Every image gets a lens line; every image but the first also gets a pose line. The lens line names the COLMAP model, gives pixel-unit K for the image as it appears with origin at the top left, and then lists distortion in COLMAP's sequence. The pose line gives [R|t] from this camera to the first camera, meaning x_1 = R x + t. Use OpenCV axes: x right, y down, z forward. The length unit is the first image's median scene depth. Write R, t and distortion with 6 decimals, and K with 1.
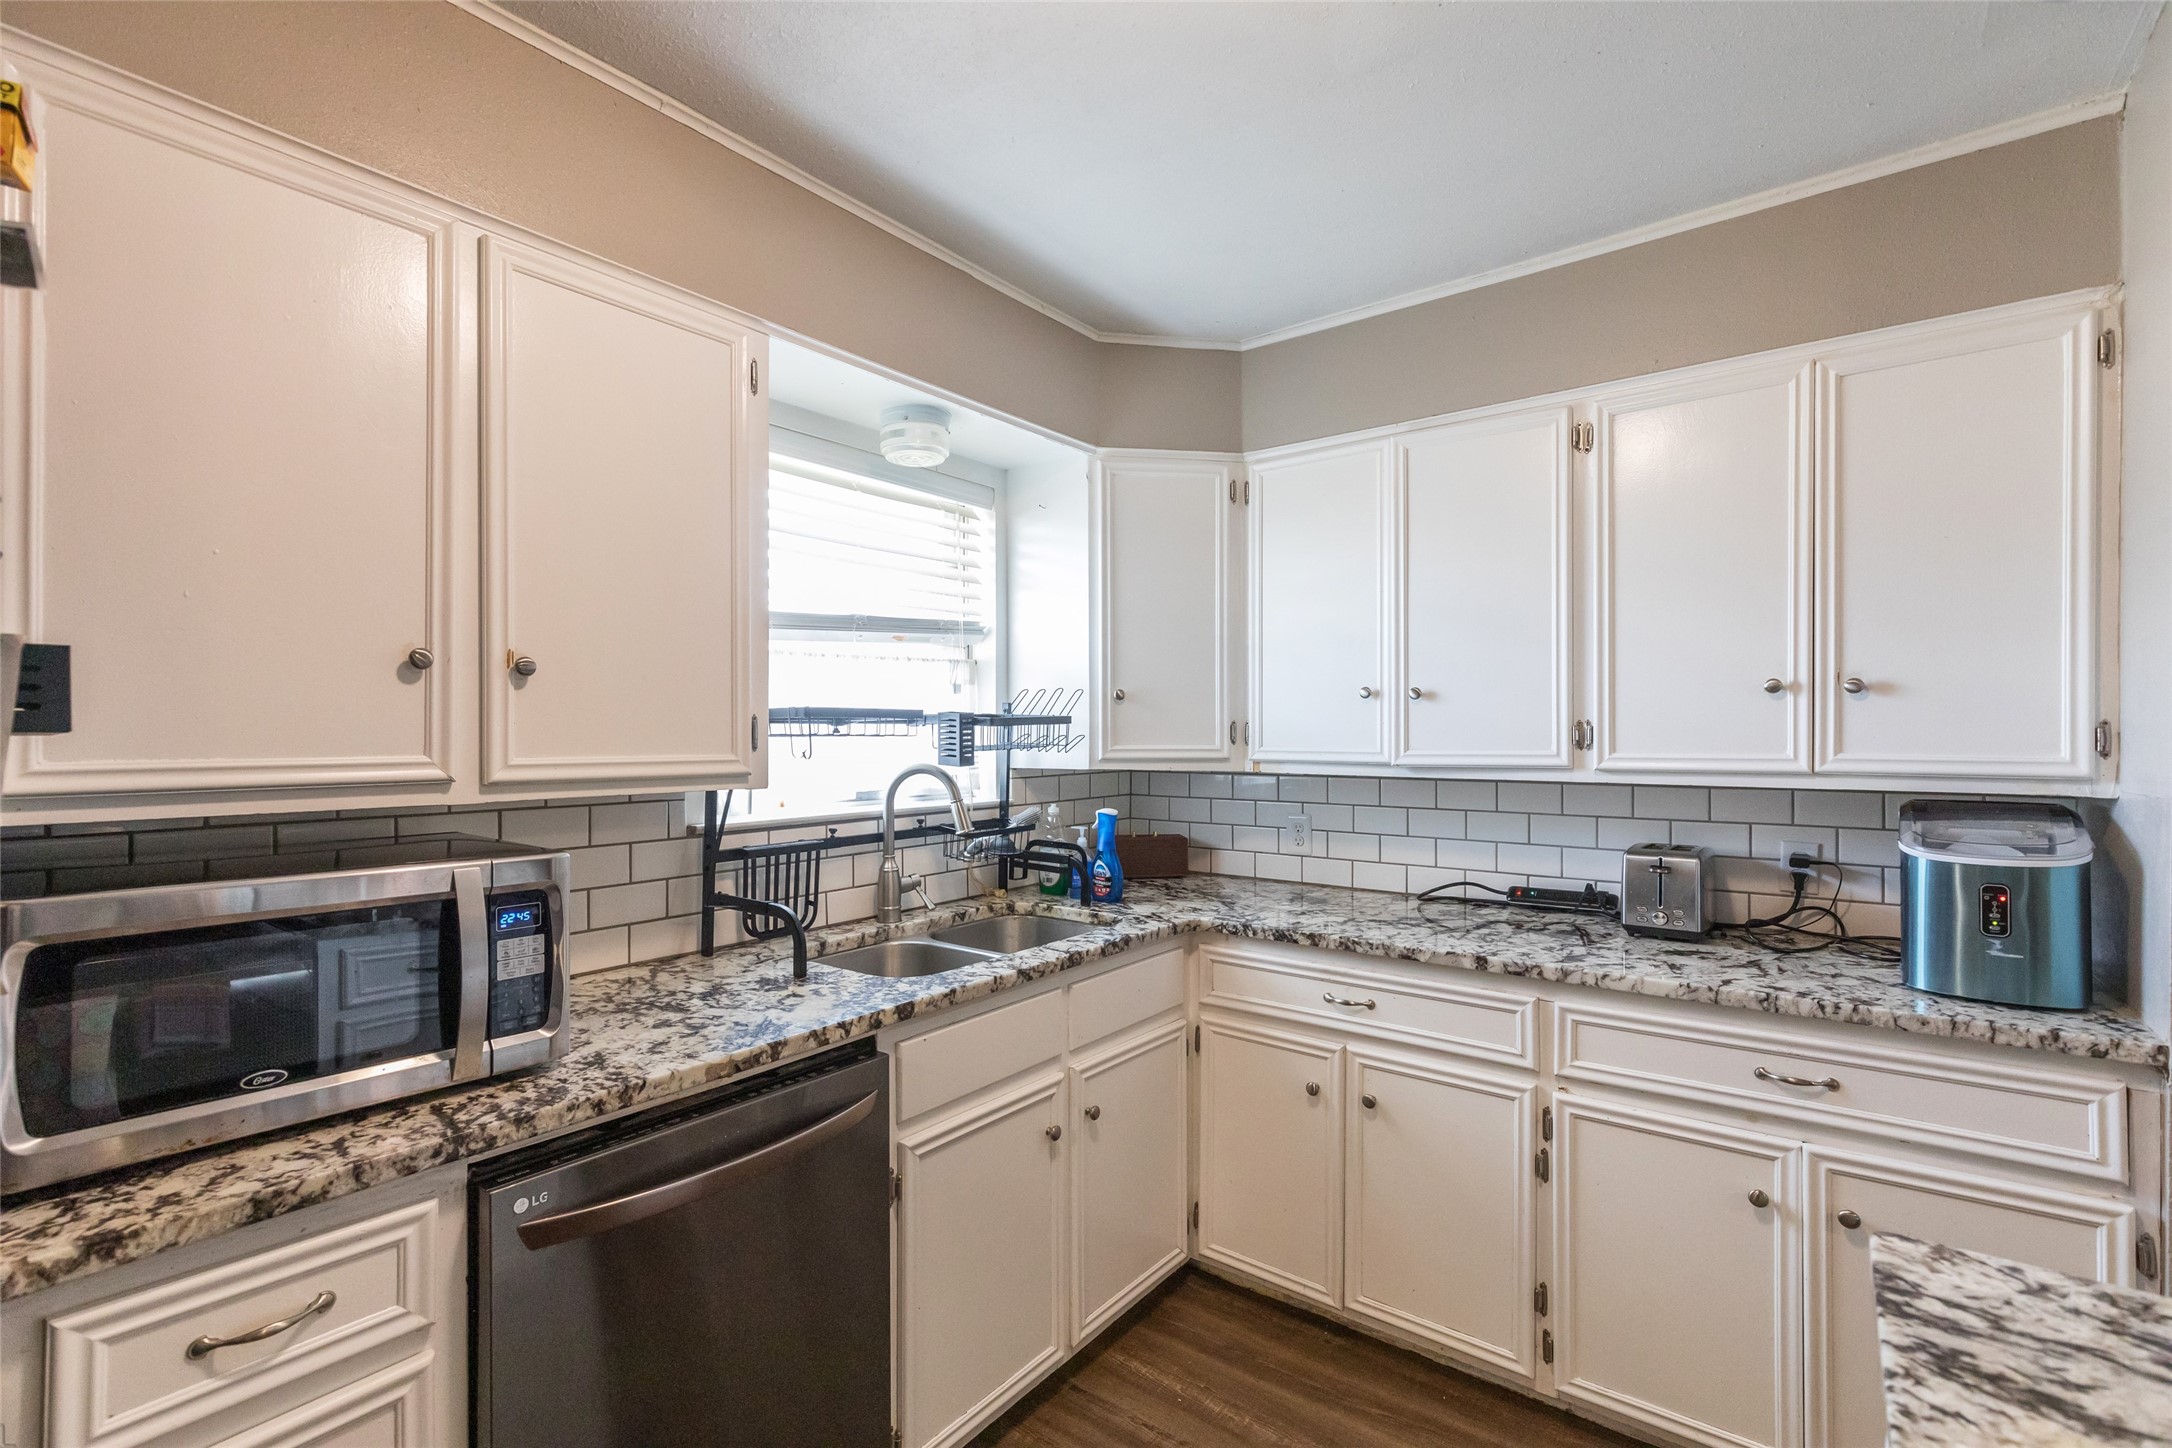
lens RADIAL K [[972.6, 0, 1098.9], [0, 972.6, 732.2], [0, 0, 1]] dist [0.006454, -0.001292]
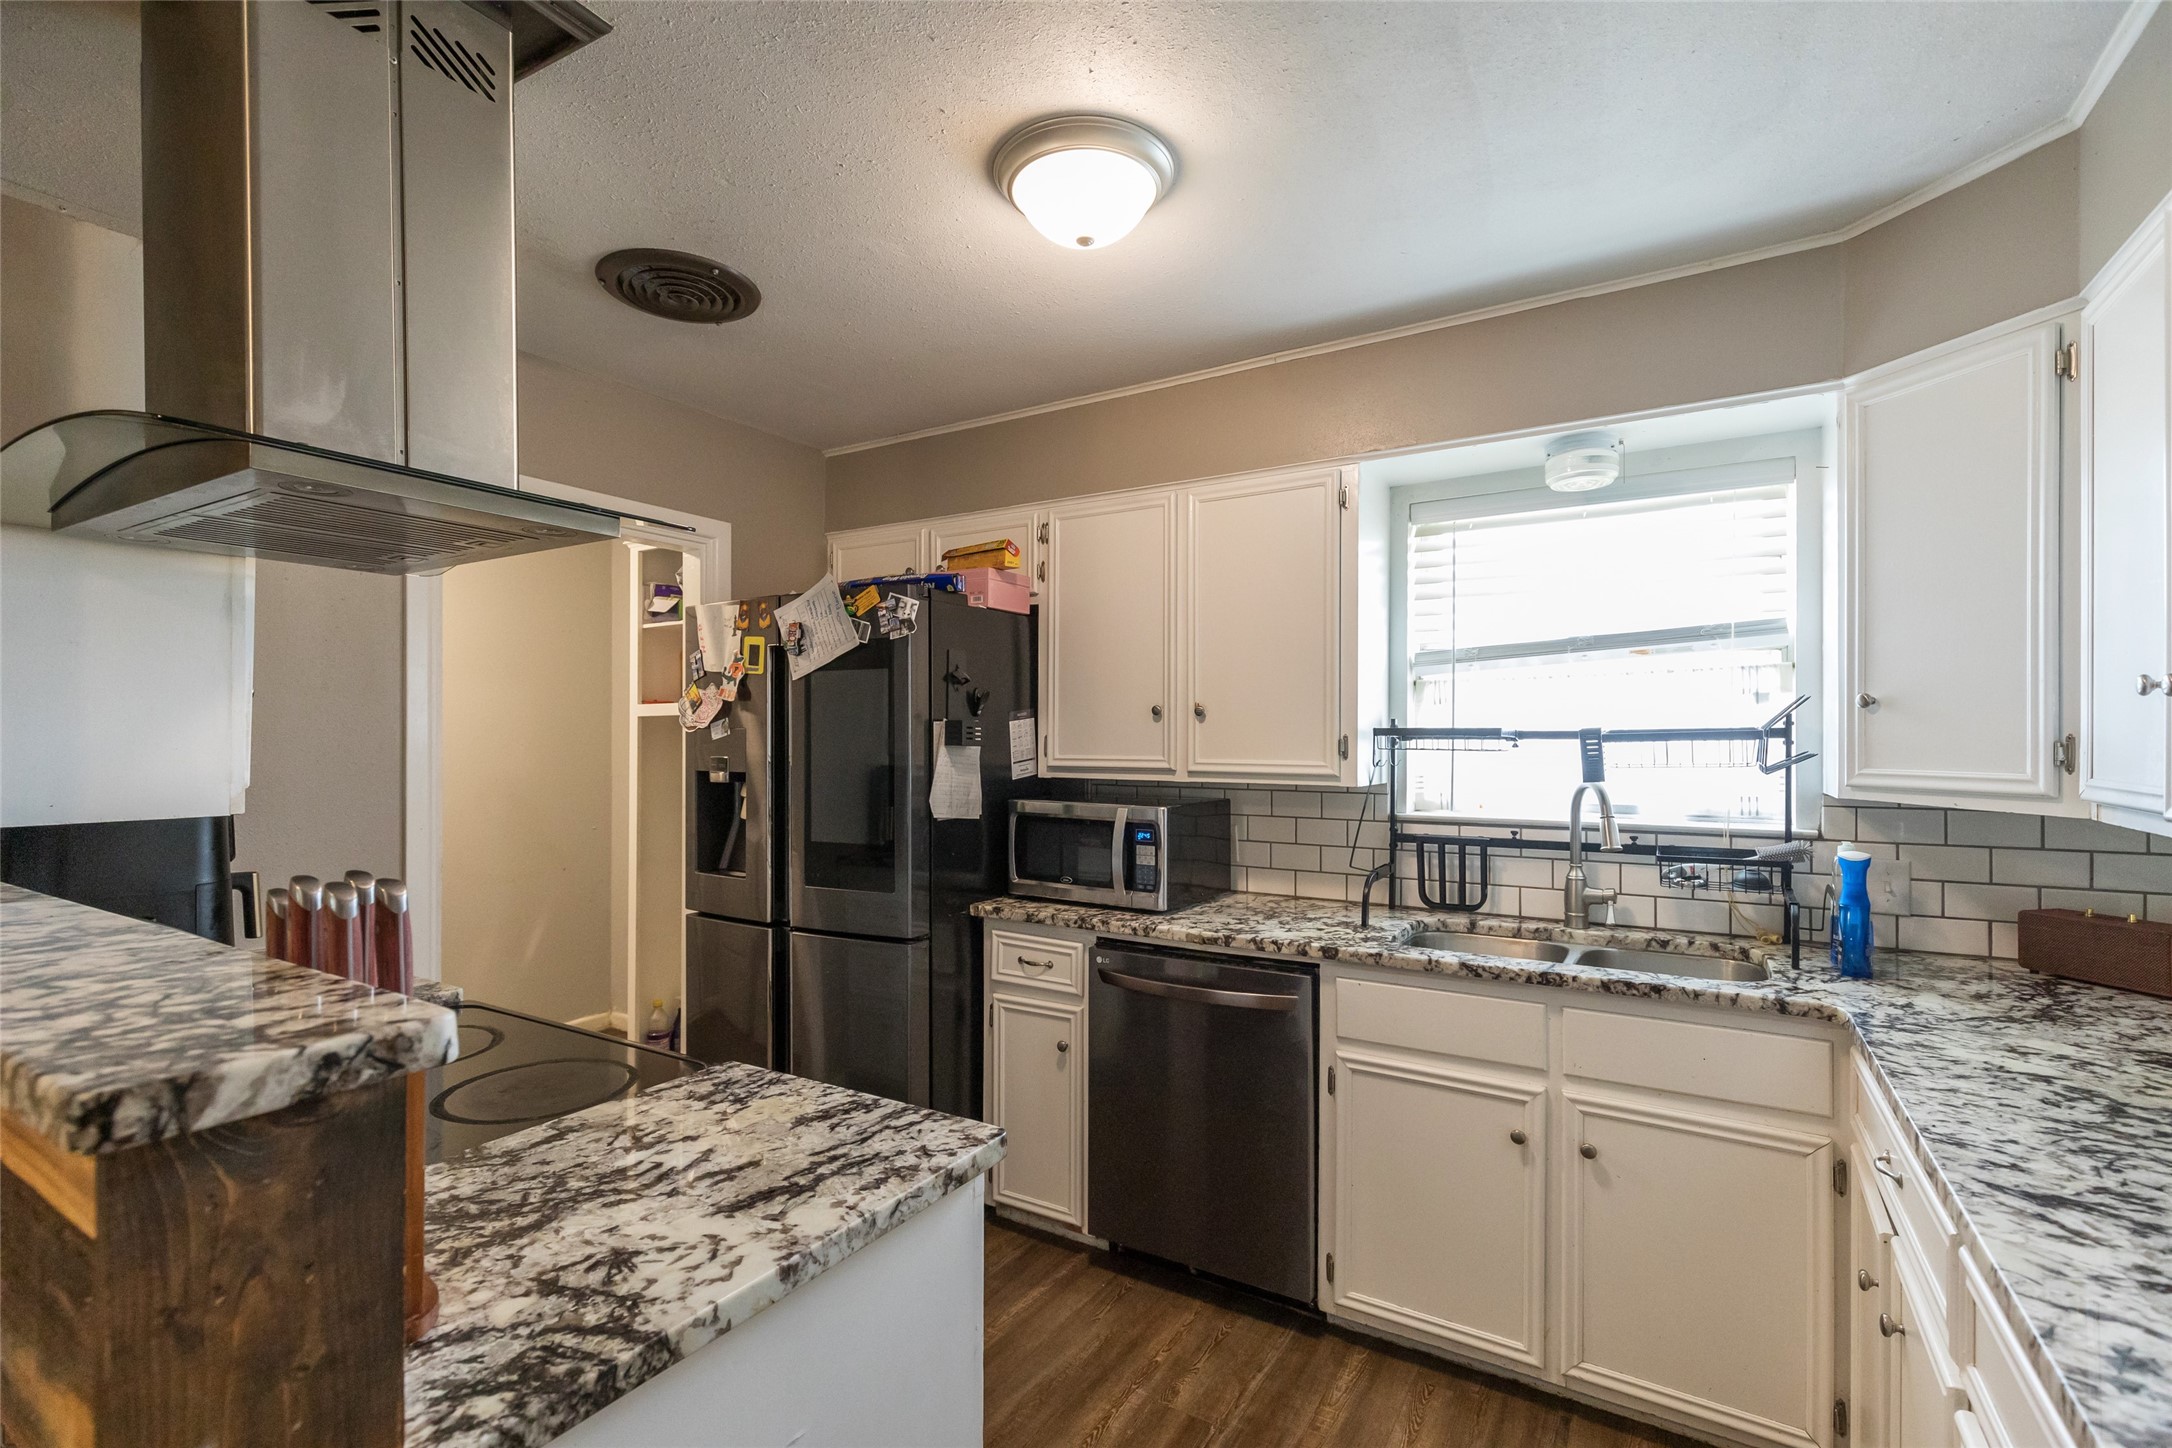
lens RADIAL K [[996.5, 0, 1077.9], [0, 996.5, 740.3], [0, 0, 1]] dist [0.002347, -0.000218]
pose [[0.088483, 0.003652, -0.996071, 0.877115], [-0.001273, 0.999993, 0.003553, -0.011966], [0.996077, 0.000953, 0.088487, 0.395796]]
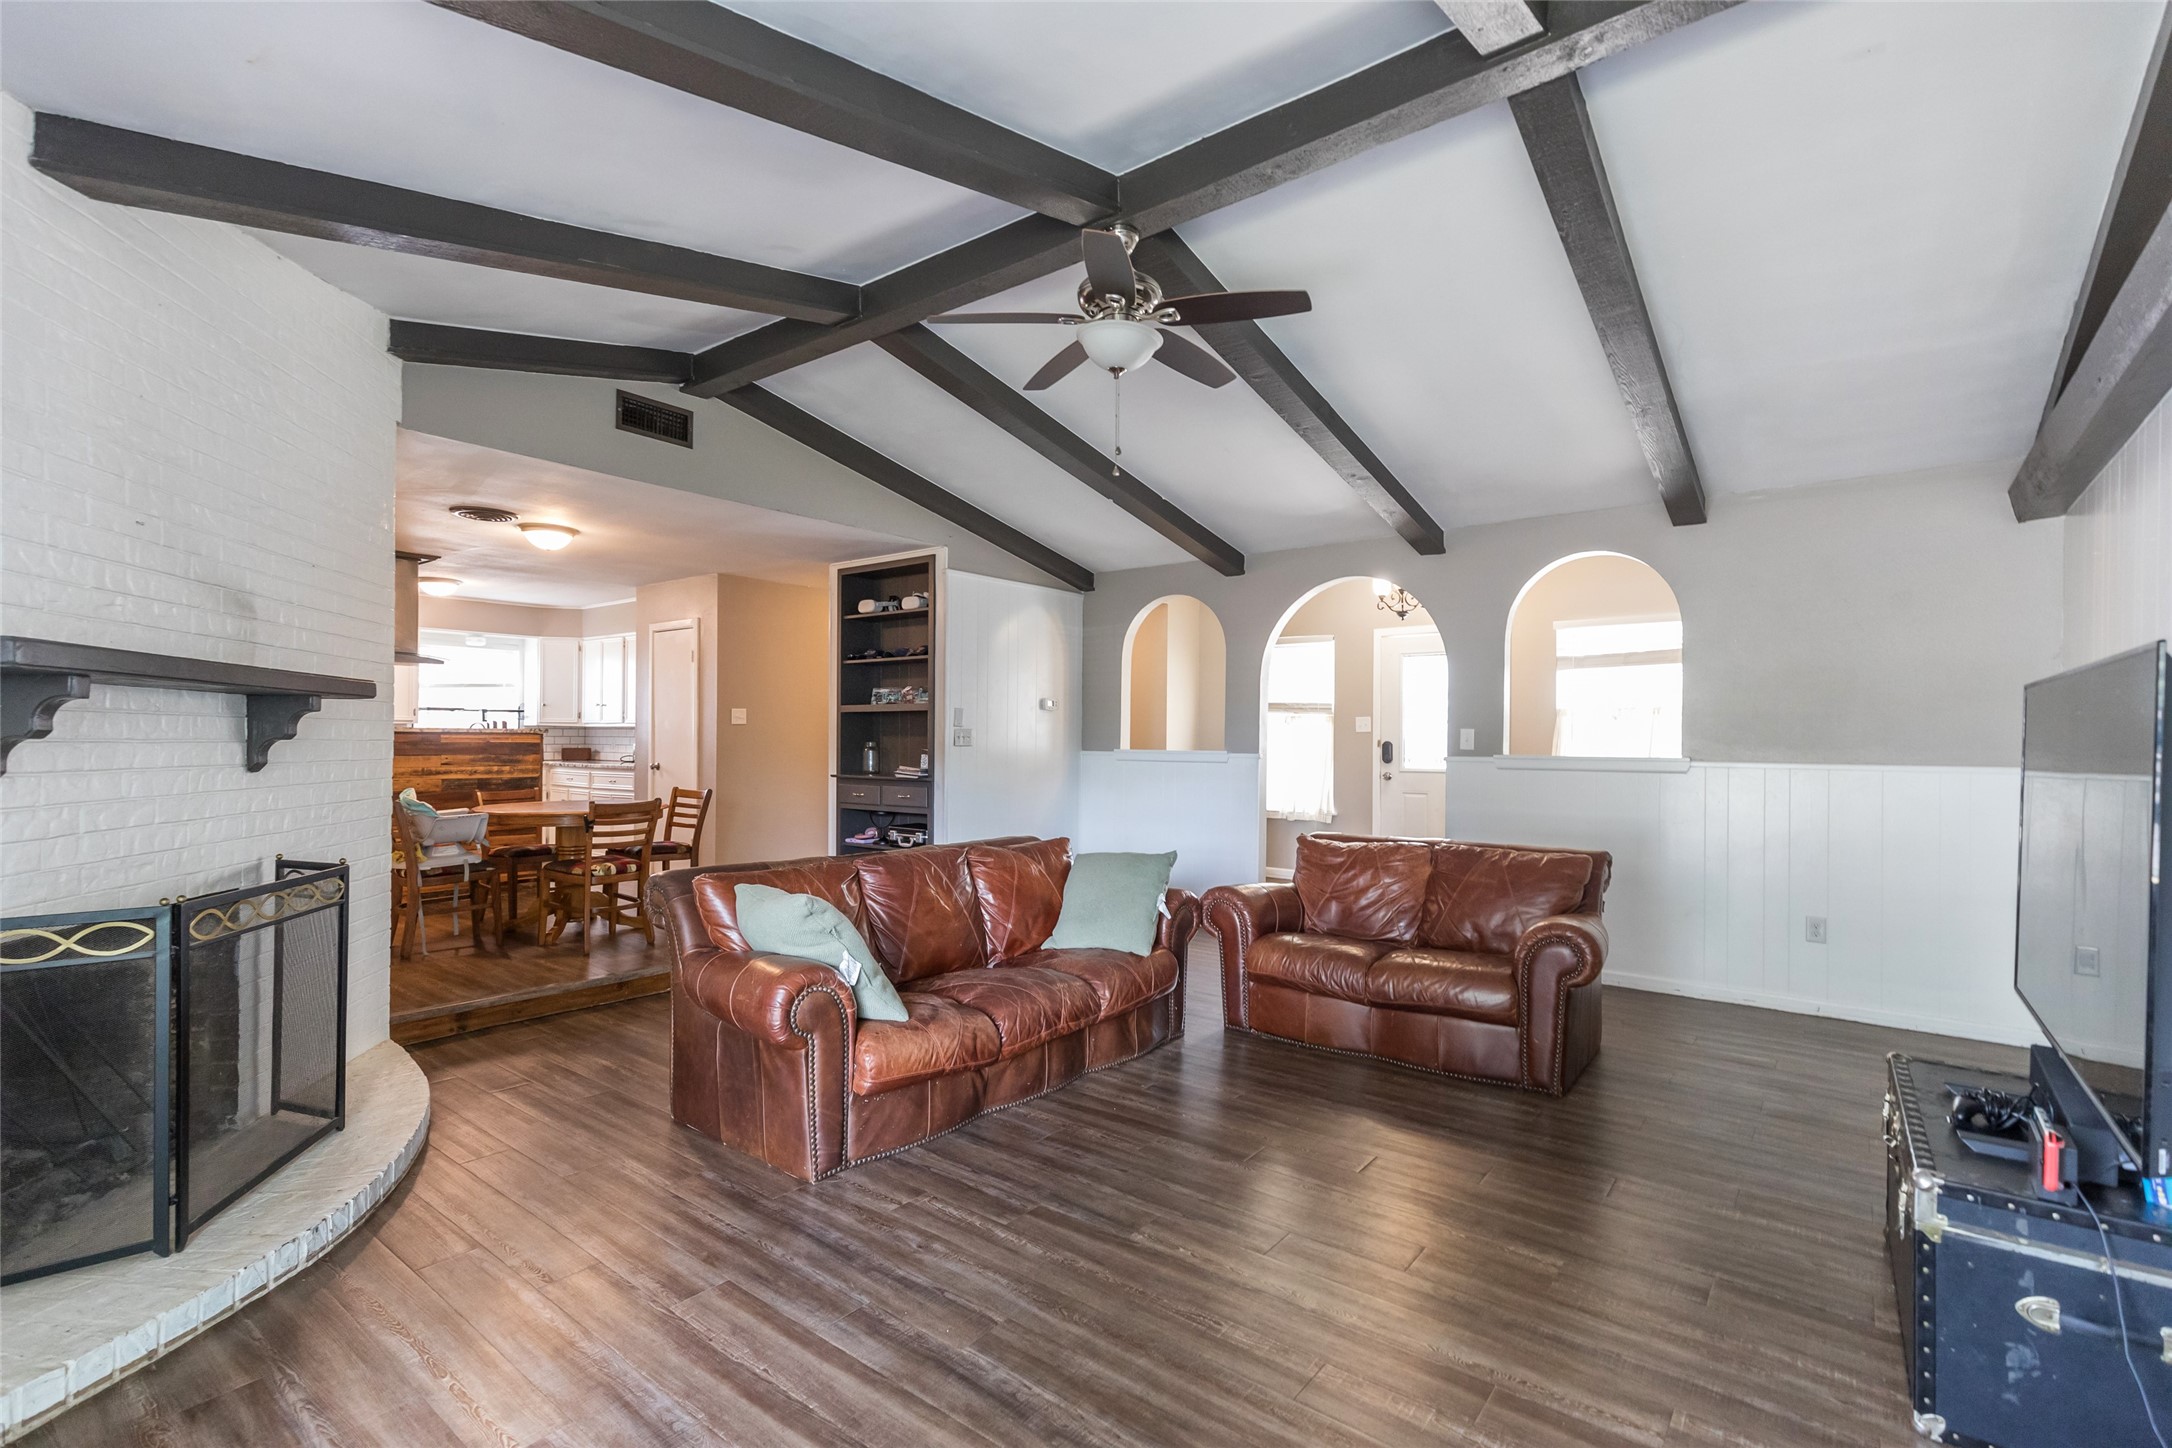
lens RADIAL K [[996.5, 0, 1077.9], [0, 996.5, 740.3], [0, 0, 1]] dist [0.002347, -0.000218]
pose [[0.999693, -0.004173, -0.024432, 2.540567], [0.004572, 0.999856, 0.016314, 0.047279], [0.024360, -0.016421, 0.999568, -3.244503]]
